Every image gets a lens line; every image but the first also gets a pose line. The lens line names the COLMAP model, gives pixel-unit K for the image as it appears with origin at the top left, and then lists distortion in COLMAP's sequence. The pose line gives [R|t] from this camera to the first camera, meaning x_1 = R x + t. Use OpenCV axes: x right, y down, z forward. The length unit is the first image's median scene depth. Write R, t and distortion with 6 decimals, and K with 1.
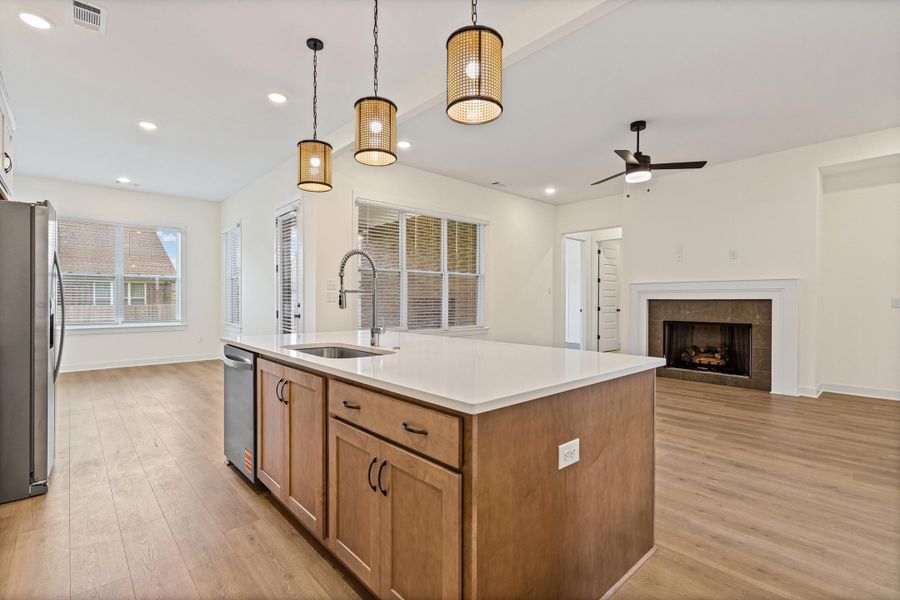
lens RADIAL K [[415.9, 0, 441.1], [0, 415.9, 302.1], [0, 0, 1]] dist [-0.003214, 0.001939]
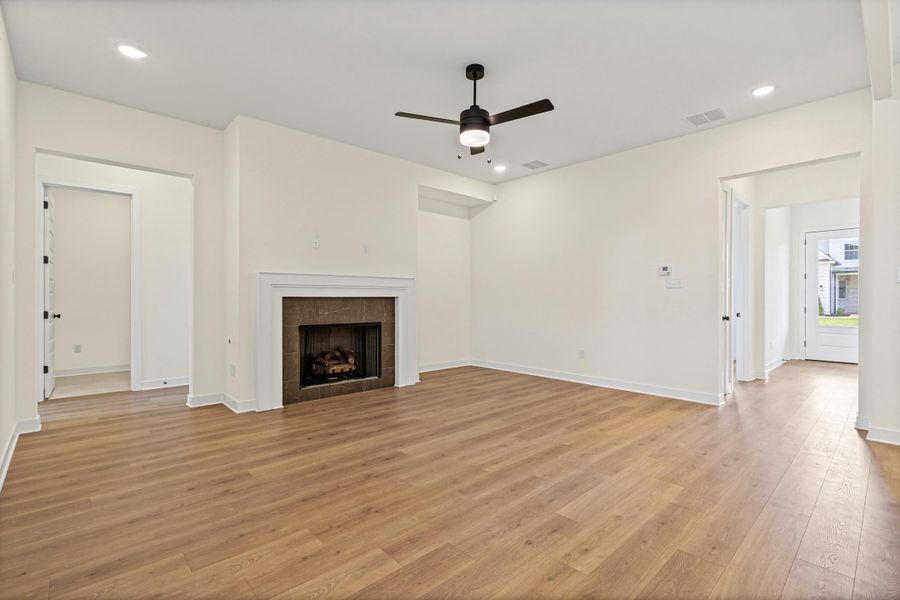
lens RADIAL K [[415.9, 0, 441.5], [0, 415.9, 299.4], [0, 0, 1]] dist [-0.003214, 0.001939]
pose [[-0.006239, -0.003557, 0.999974, -0.238050], [0.004657, 0.999983, 0.003586, -0.003865], [-0.999970, 0.004679, -0.006223, 0.854688]]
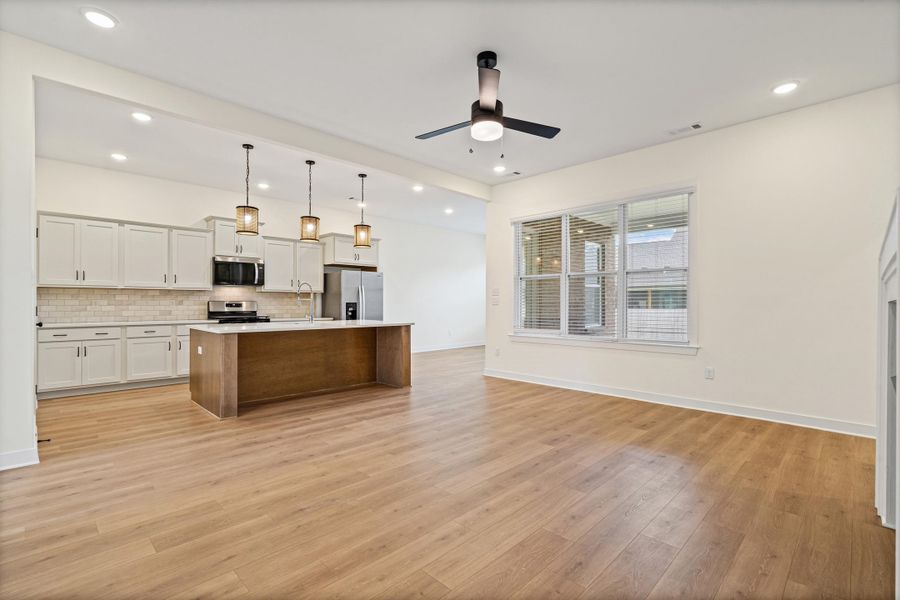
lens RADIAL K [[415.9, 0, 444.1], [0, 415.9, 304.3], [0, 0, 1]] dist [-0.003214, 0.001939]
pose [[0.049518, -0.002145, -0.998771, 0.947338], [-0.008684, 0.999959, -0.002578, 0.000107], [0.998735, 0.008801, 0.049497, 0.715728]]
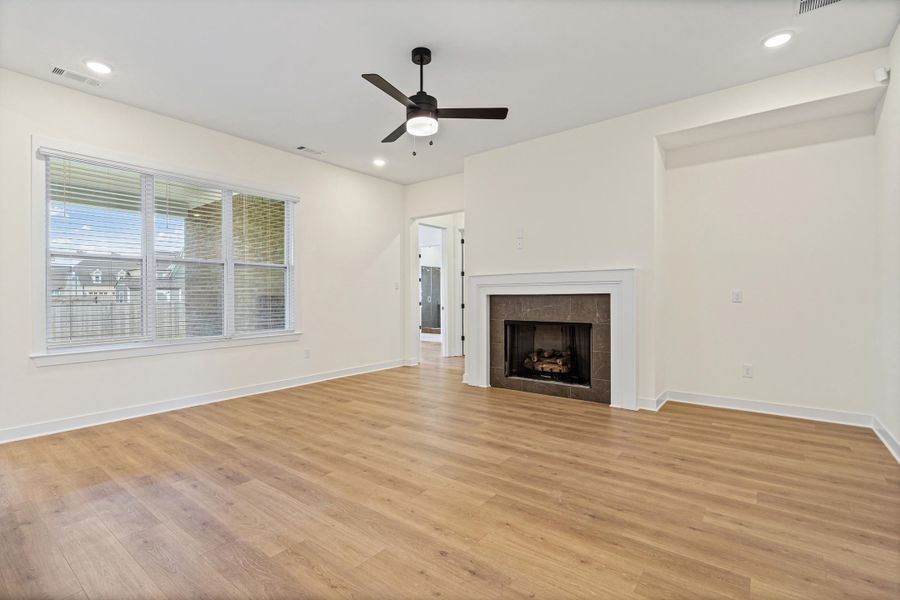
lens RADIAL K [[415.9, 0, 440.4], [0, 415.9, 299.1], [0, 0, 1]] dist [-0.003214, 0.001939]
pose [[0.985907, -0.010152, 0.166986, 0.305705], [0.010069, 0.999948, 0.001344, -0.000391], [-0.166991, 0.000356, 0.985958, 0.223939]]
